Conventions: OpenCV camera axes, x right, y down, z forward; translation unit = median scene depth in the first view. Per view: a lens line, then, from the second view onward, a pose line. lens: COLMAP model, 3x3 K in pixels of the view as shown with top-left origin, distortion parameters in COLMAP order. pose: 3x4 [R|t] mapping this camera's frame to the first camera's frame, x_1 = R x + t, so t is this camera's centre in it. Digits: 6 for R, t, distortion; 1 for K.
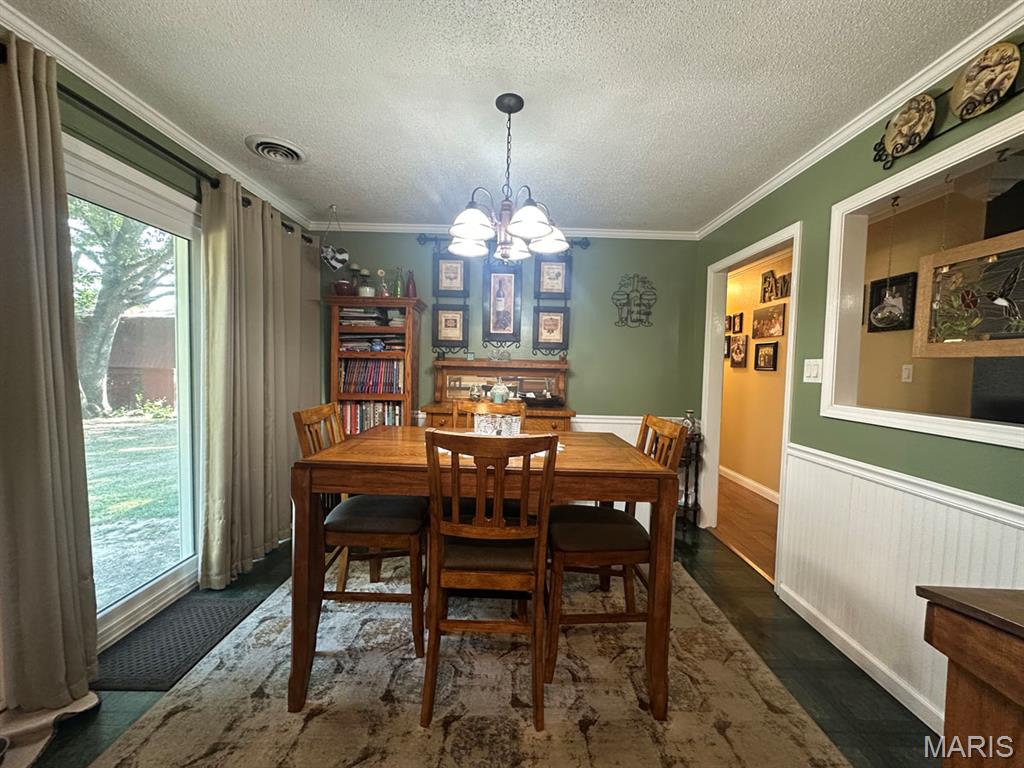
lens RADIAL K [[409.1, 0, 512.0], [0, 409.1, 384.0], [0, 0, 1]] dist [-0.000478, 0.000362]
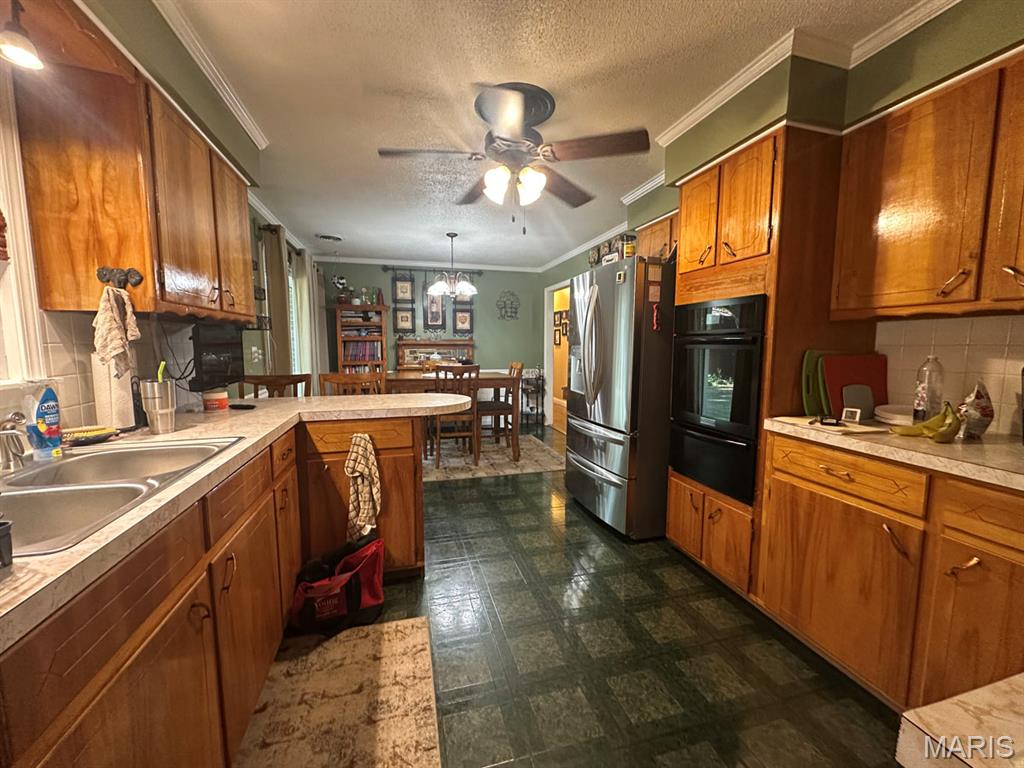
lens RADIAL K [[409.1, 0, 512.0], [0, 409.1, 384.0], [0, 0, 1]] dist [-0.000478, 0.000362]
pose [[0.963696, -0.049051, 0.262457, -0.181925], [0.034306, 0.997580, 0.060473, 0.035527], [-0.264788, -0.049273, 0.963047, -0.786072]]
